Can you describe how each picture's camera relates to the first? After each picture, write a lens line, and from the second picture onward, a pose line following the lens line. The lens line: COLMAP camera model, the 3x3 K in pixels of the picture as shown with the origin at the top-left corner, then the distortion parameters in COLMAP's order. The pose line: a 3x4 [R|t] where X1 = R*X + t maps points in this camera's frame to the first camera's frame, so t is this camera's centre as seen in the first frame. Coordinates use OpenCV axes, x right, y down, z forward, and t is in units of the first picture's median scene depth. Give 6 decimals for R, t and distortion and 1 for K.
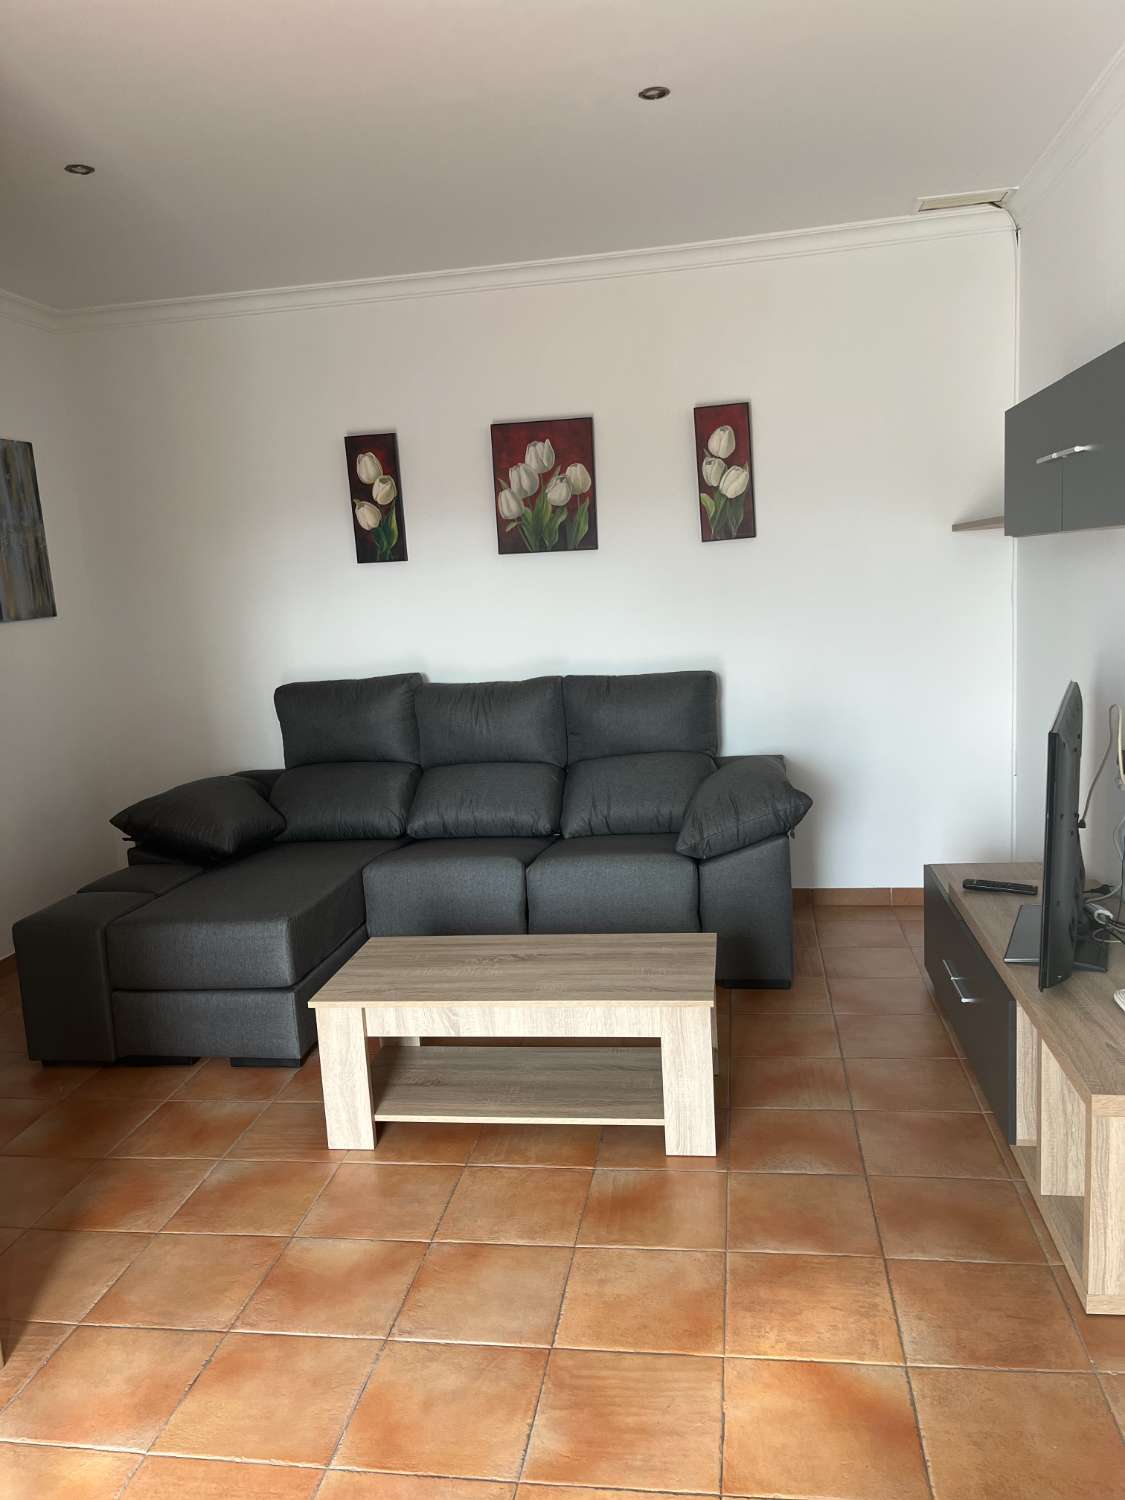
lens RADIAL K [[1136.8, 0, 554.6], [0, 1136.8, 757.8], [0, 0, 1]] dist [0.068260, -0.085205]
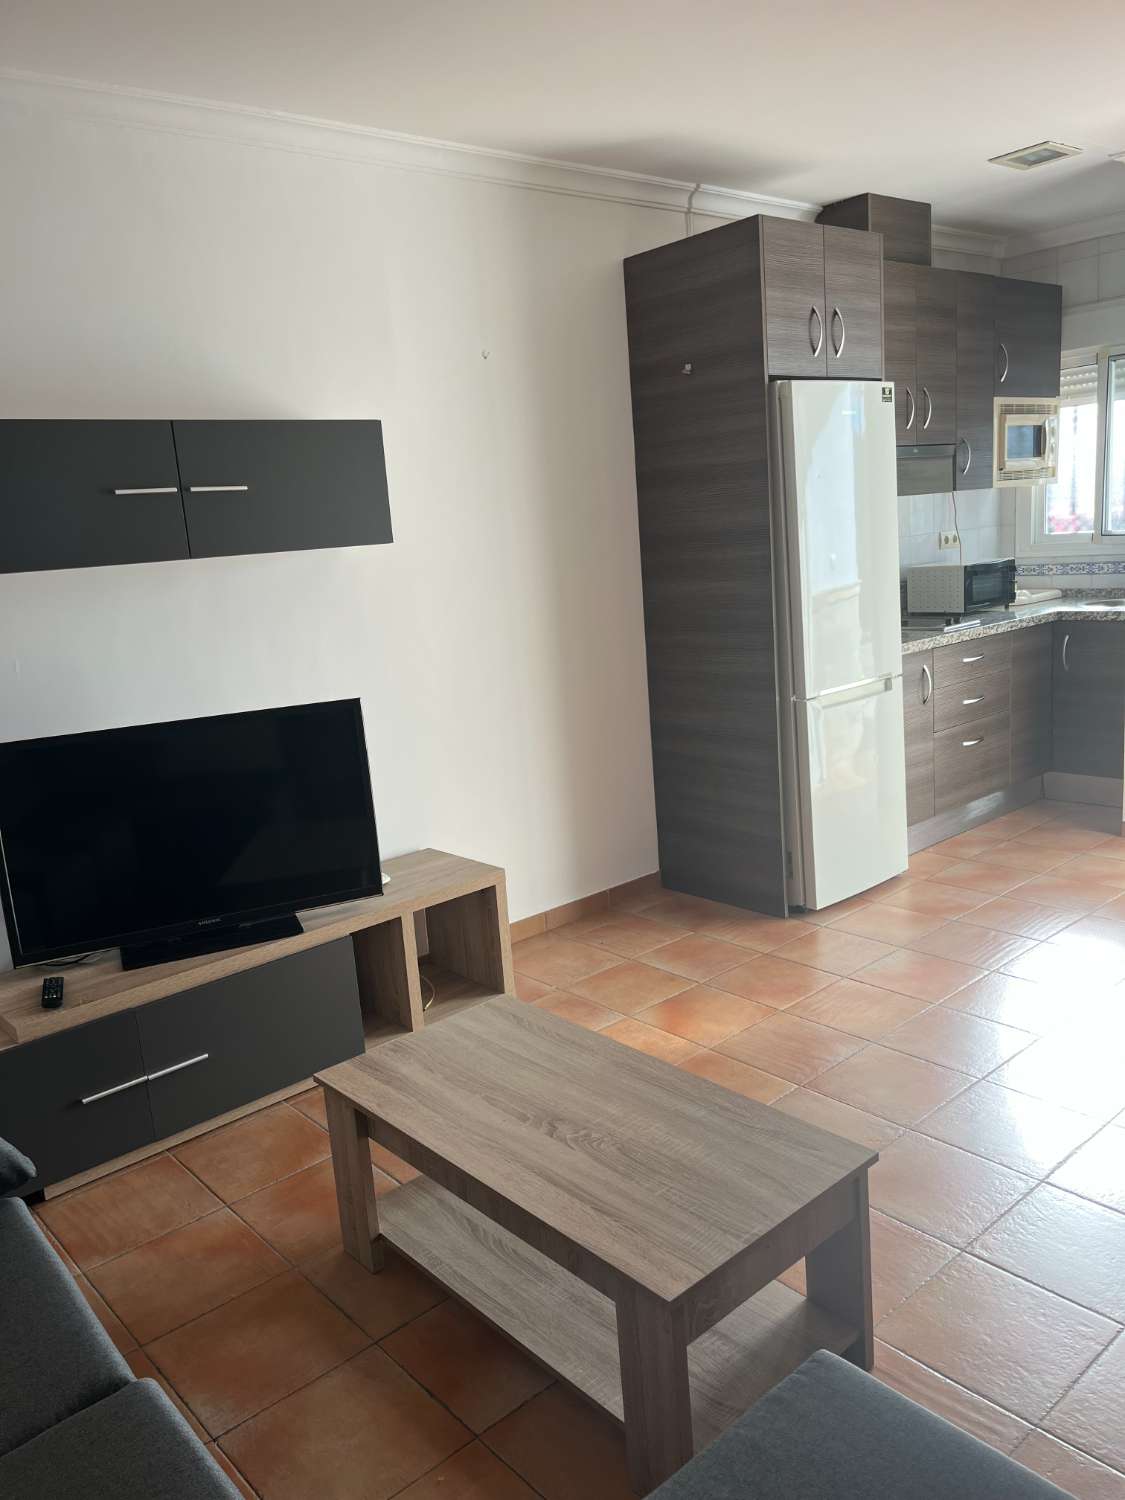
lens RADIAL K [[1136.8, 0, 578.5], [0, 1136.8, 754.4], [0, 0, 1]] dist [0.068260, -0.085205]
pose [[-0.764196, -0.014149, 0.644828, -0.350459], [0.220351, 0.933878, 0.281633, -0.158574], [-0.606176, 0.357312, -0.710549, 1.028488]]
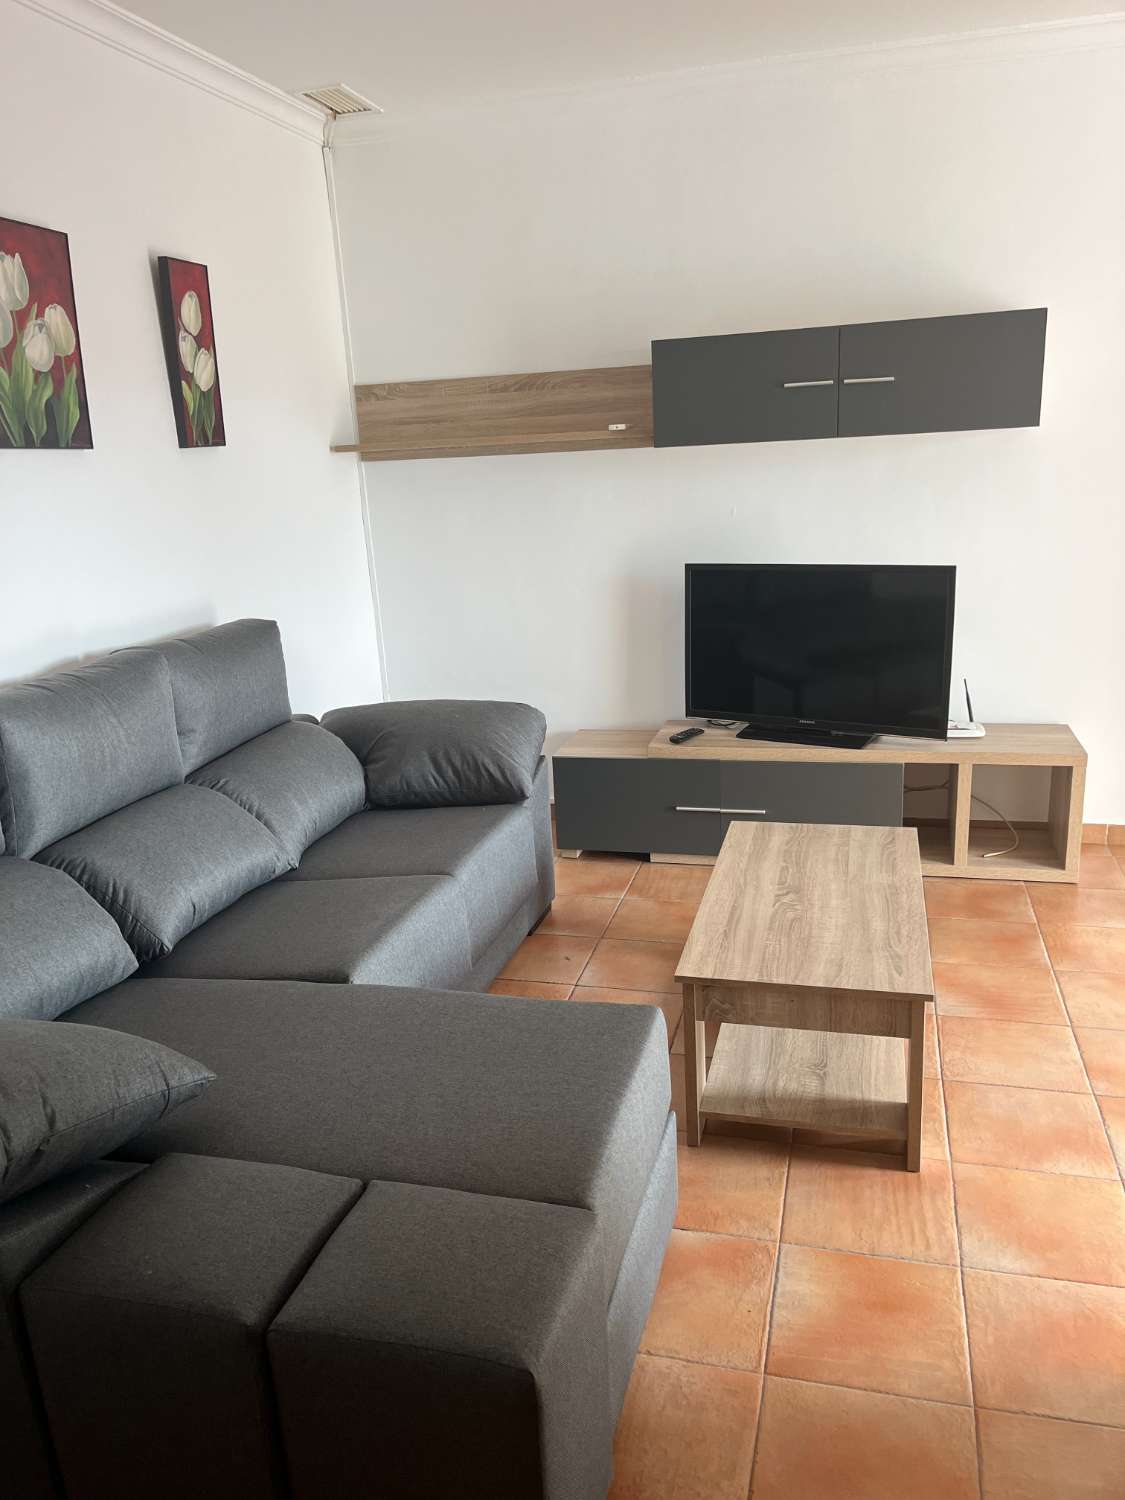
lens RADIAL K [[1136.8, 0, 563.4], [0, 1136.8, 758.7], [0, 0, 1]] dist [0.068260, -0.085205]
pose [[0.108770, -0.201860, 0.973356, -0.657694], [0.201711, 0.963277, 0.177229, -0.085888], [-0.973387, 0.177060, 0.145493, 0.755815]]
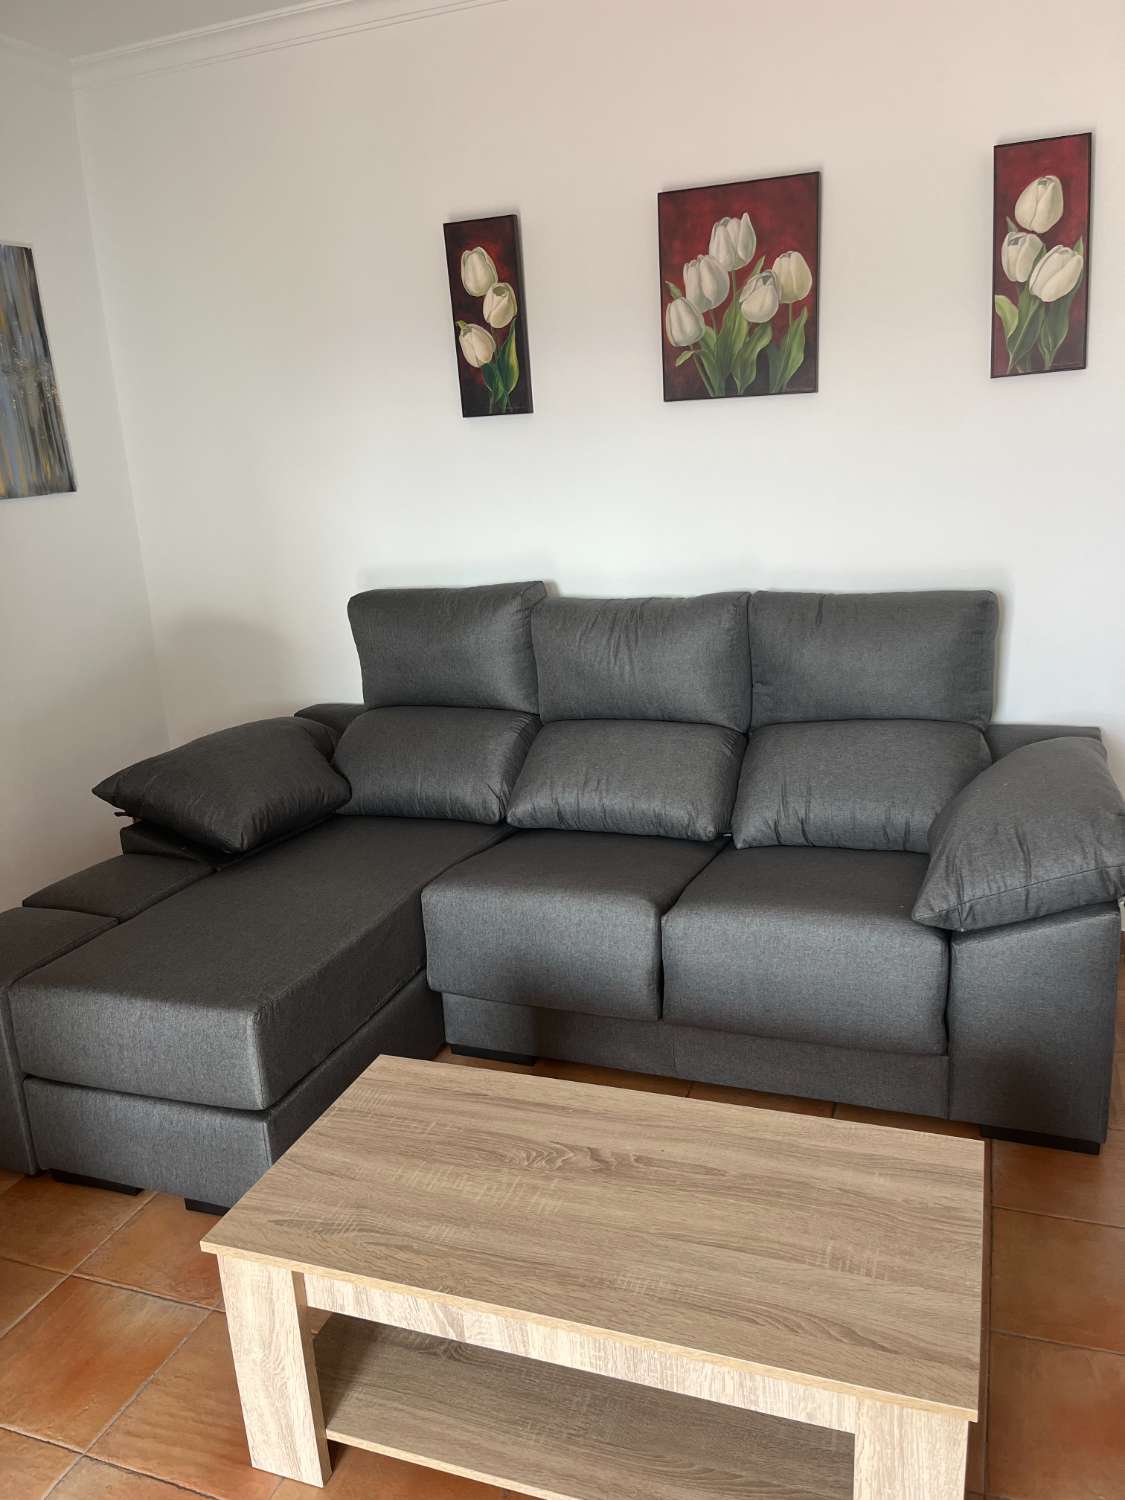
lens RADIAL K [[1136.8, 0, 562.0], [0, 1136.8, 754.9], [0, 0, 1]] dist [0.068260, -0.085205]
pose [[0.980762, 0.051909, -0.188177, 0.032265], [-0.028549, 0.991773, 0.124787, -0.063734], [0.193107, -0.117014, 0.974175, 0.357287]]
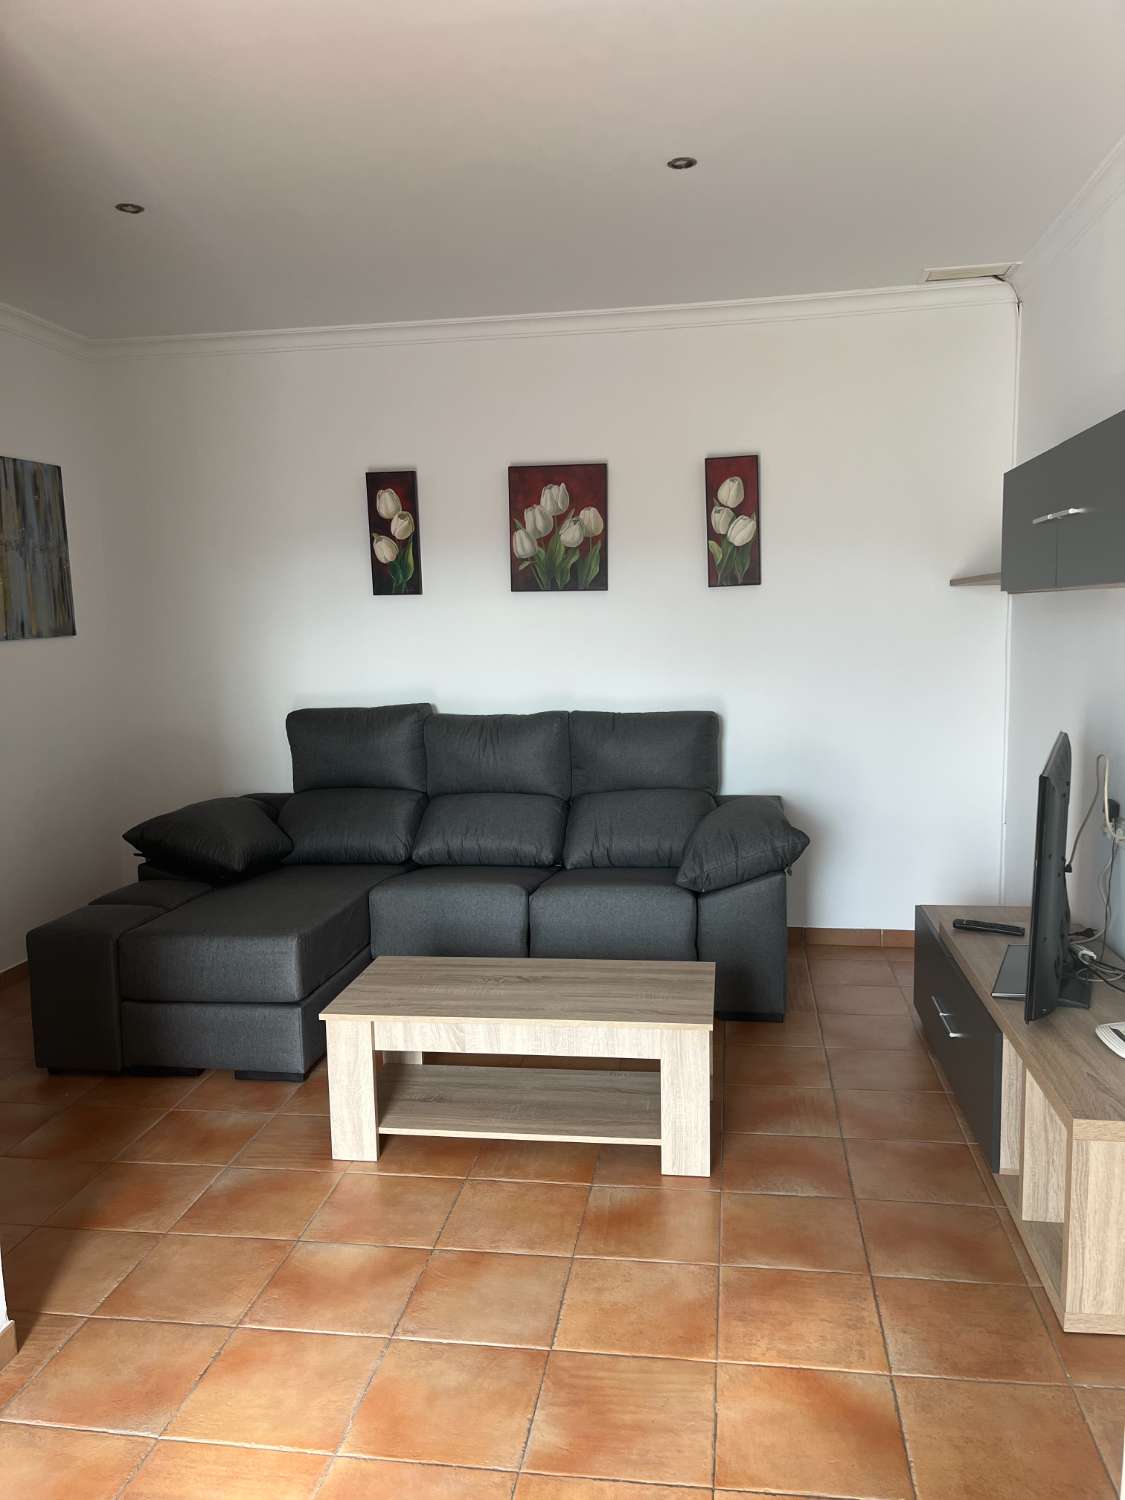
lens RADIAL K [[1136.8, 0, 561.9], [0, 1136.8, 763.0], [0, 0, 1]] dist [0.068260, -0.085205]
pose [[0.999249, 0.036160, 0.013953, -0.013420], [-0.035691, 0.998834, -0.032510, 0.009117], [-0.015112, 0.031987, 0.999374, -0.027540]]
